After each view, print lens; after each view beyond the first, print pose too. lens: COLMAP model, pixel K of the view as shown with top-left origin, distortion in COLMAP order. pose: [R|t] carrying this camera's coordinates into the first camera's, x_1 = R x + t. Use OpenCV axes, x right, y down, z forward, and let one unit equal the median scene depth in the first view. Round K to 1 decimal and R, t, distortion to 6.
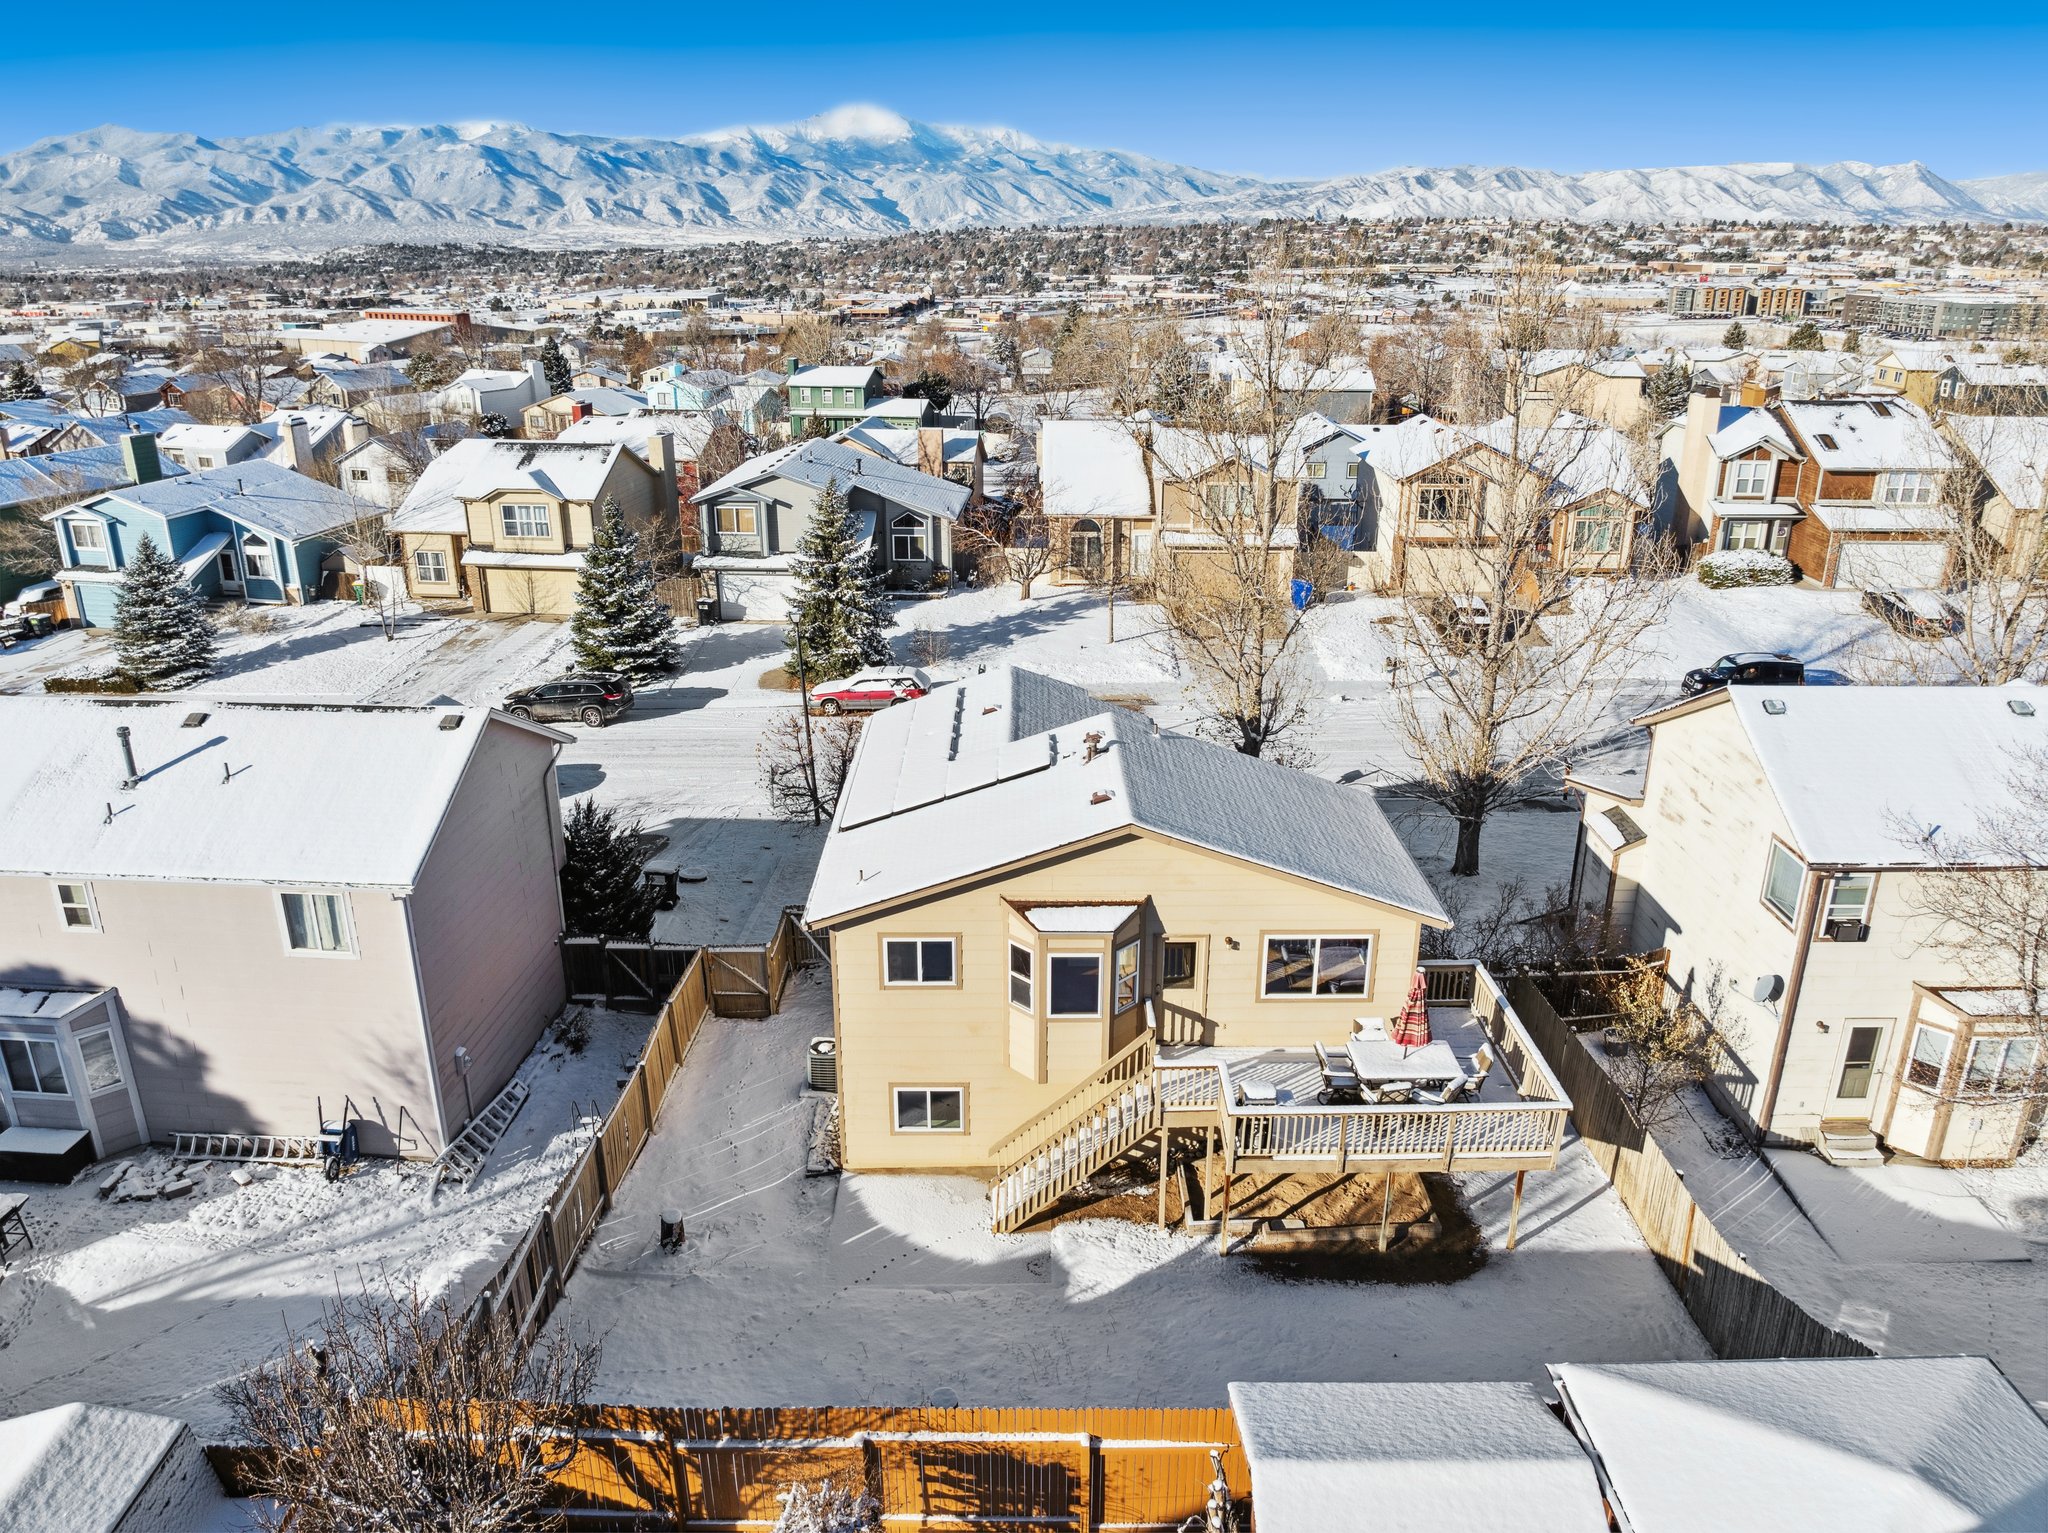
lens RADIAL K [[1474.9, 0, 1024.0], [0, 1474.9, 766.5], [0, 0, 1]] dist [-0.046677, 0.004817]
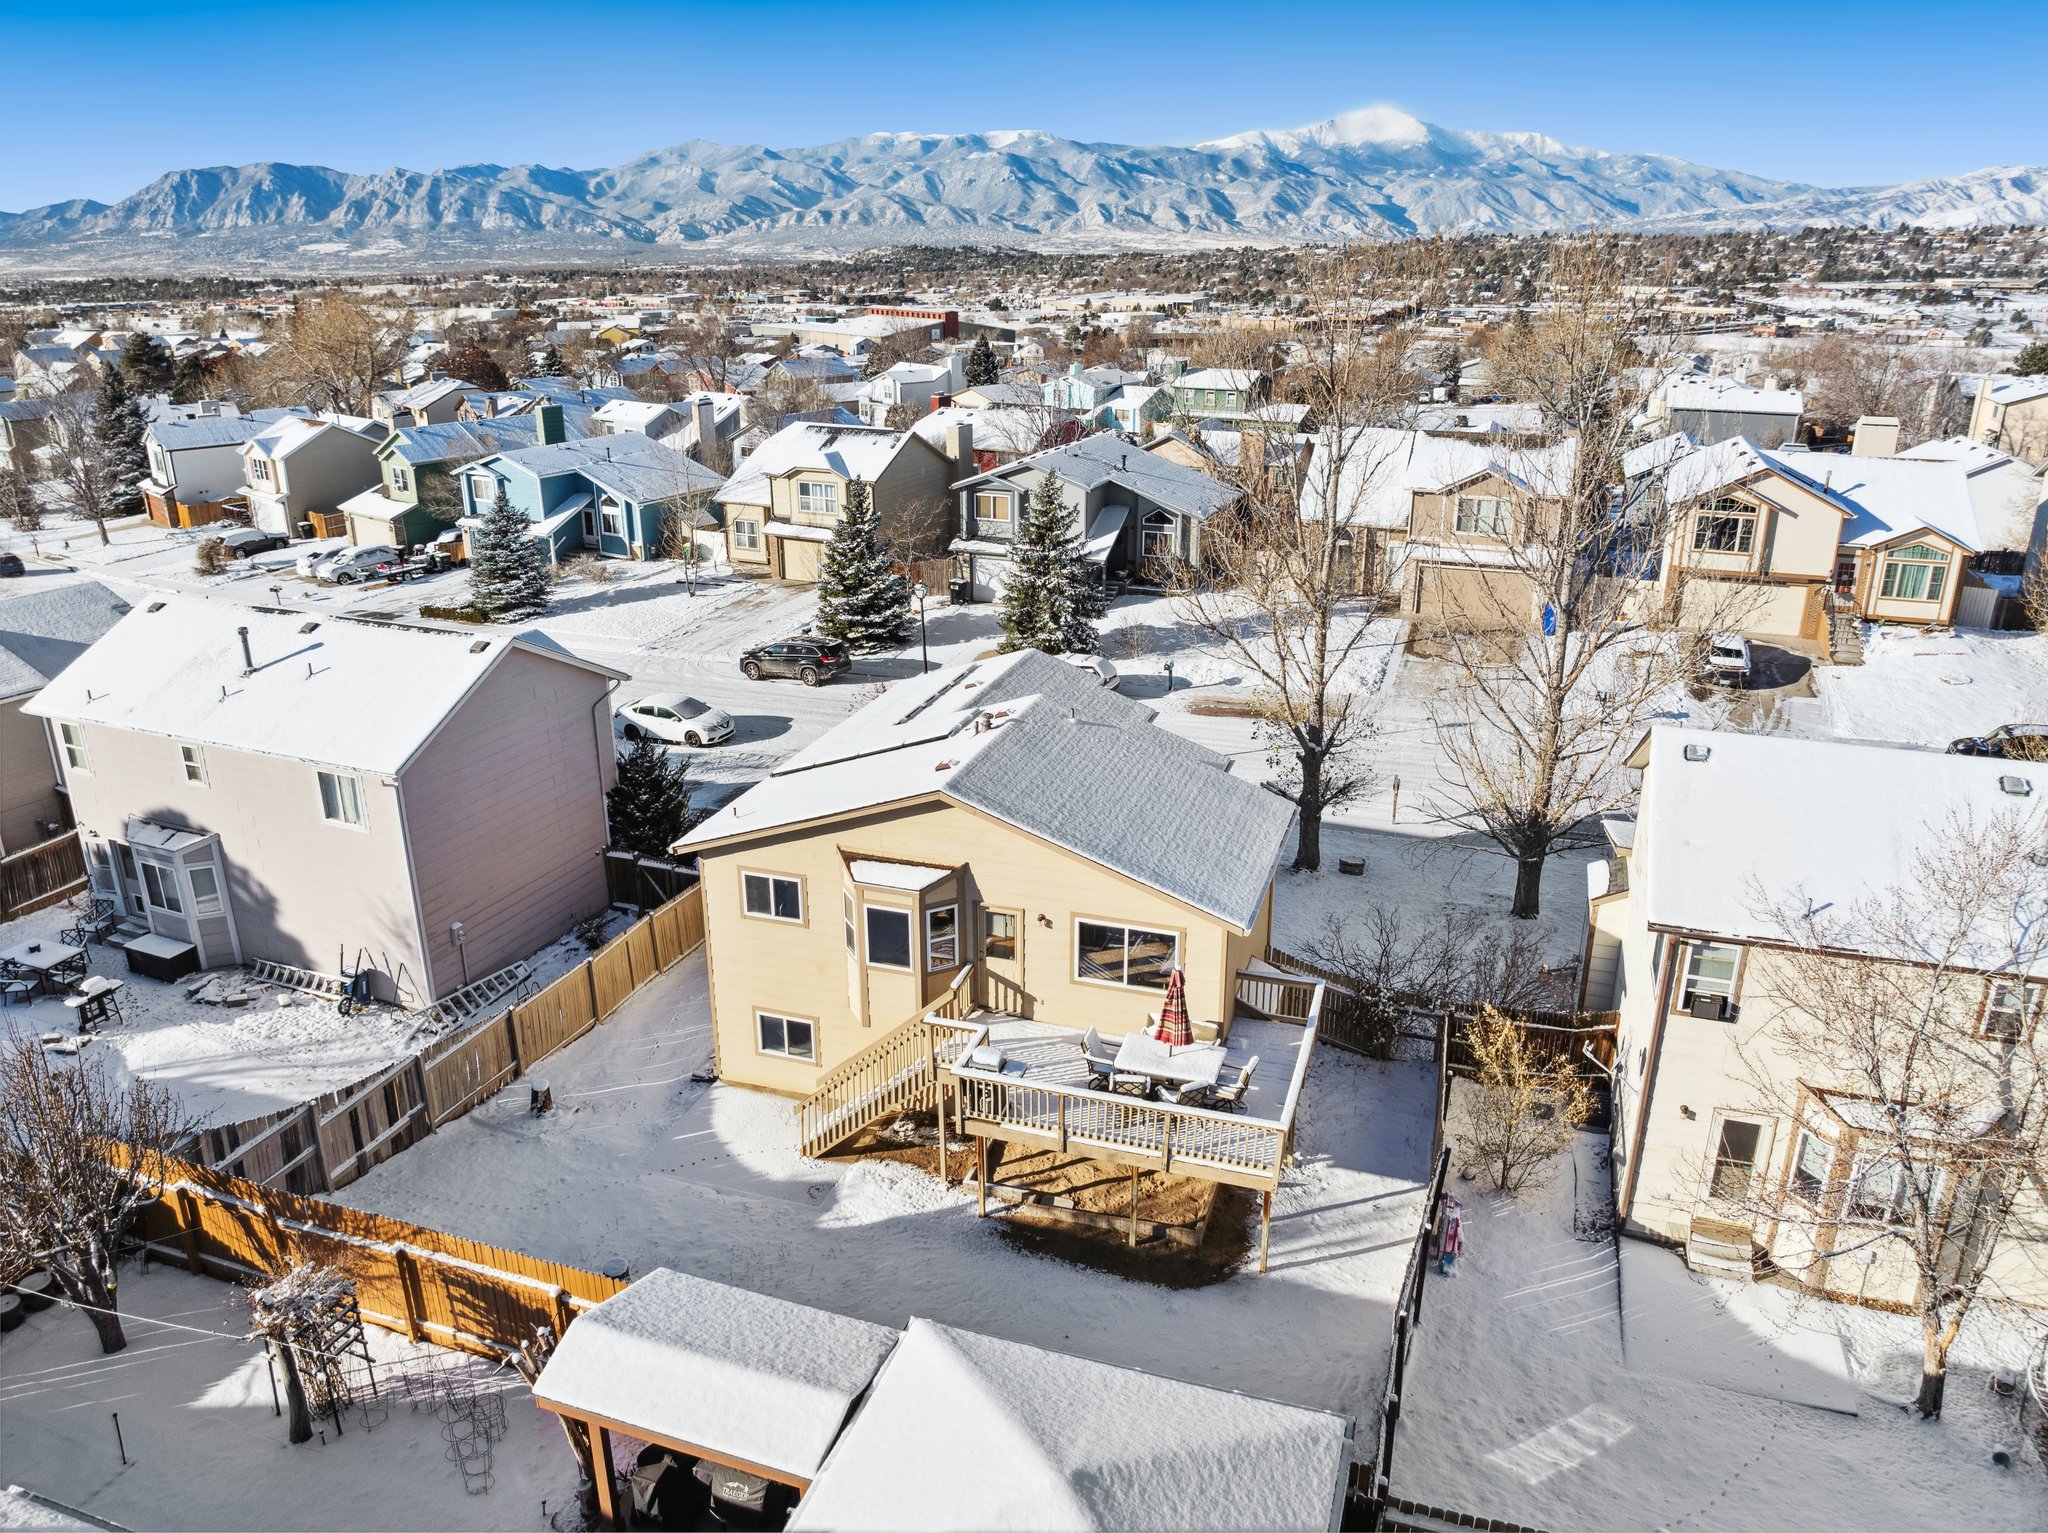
lens RADIAL K [[1472.8, 0, 1024.0], [0, 1472.8, 766.5], [0, 0, 1]] dist [-0.038550, -0.003387]
pose [[0.944422, 0.108809, -0.310206, 0.183917], [-0.109963, 0.993840, 0.013823, 0.000208], [0.309799, 0.021057, 0.950569, 0.007639]]
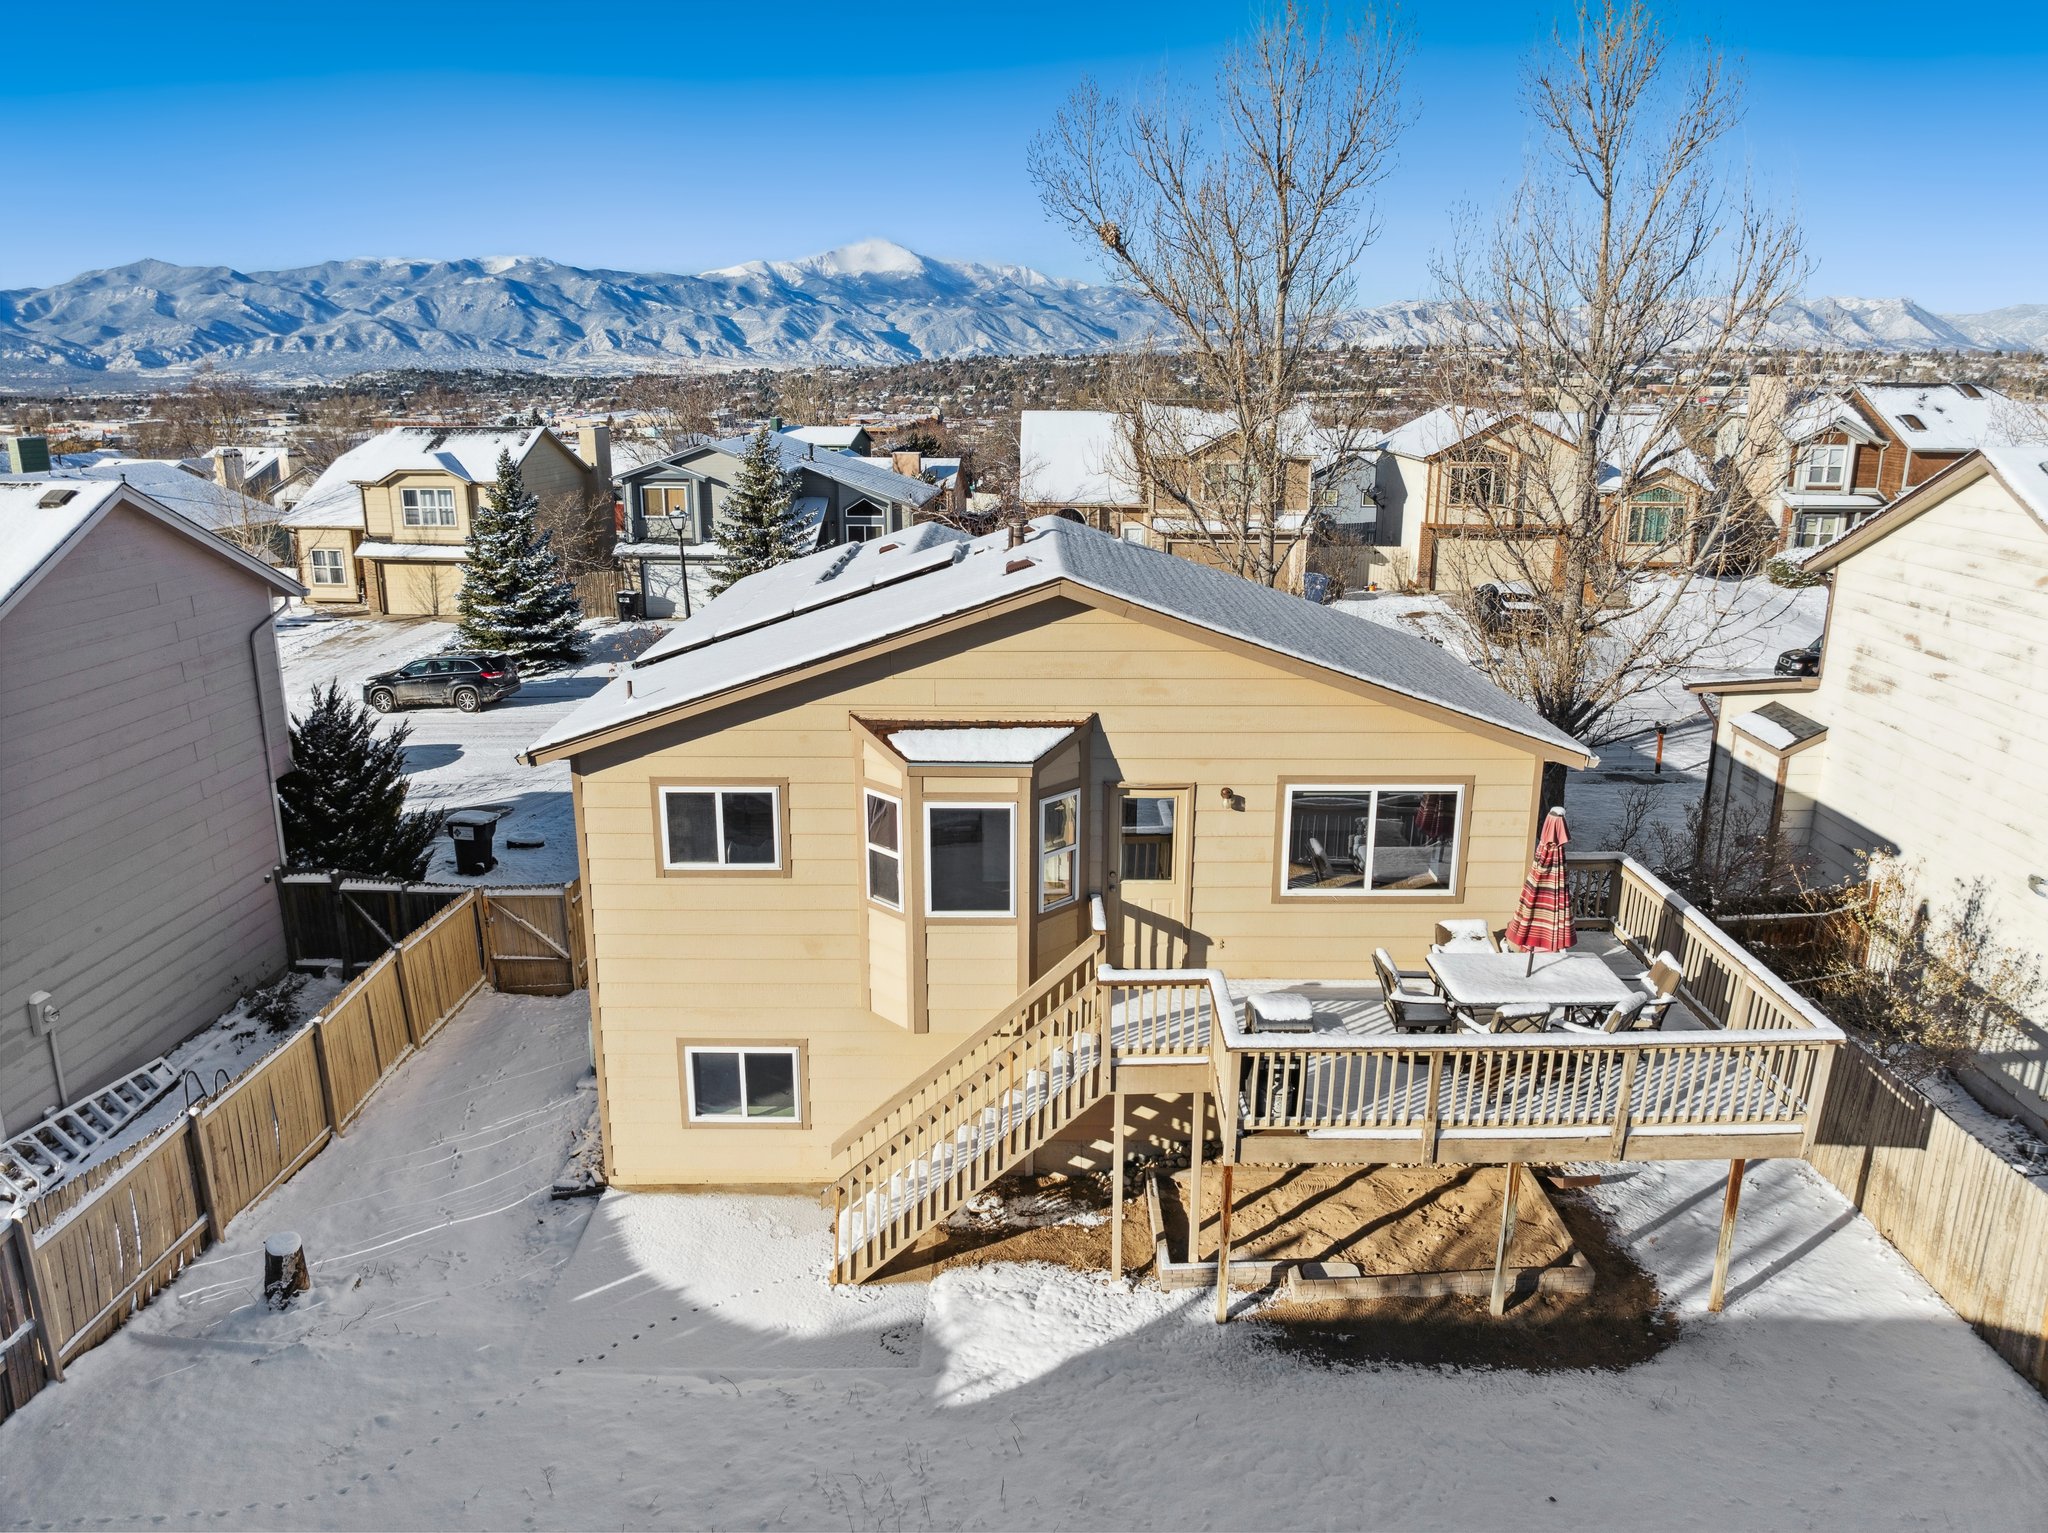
lens RADIAL K [[1458.0, 0, 1024.0], [0, 1458.0, 766.5], [0, 0, 1]] dist [-0.046213, -0.001204]
pose [[0.999970, 0.002653, -0.007295, 0.025230], [-0.003289, 0.996062, -0.088600, 0.067938], [0.007031, 0.088622, 0.996041, 0.168812]]
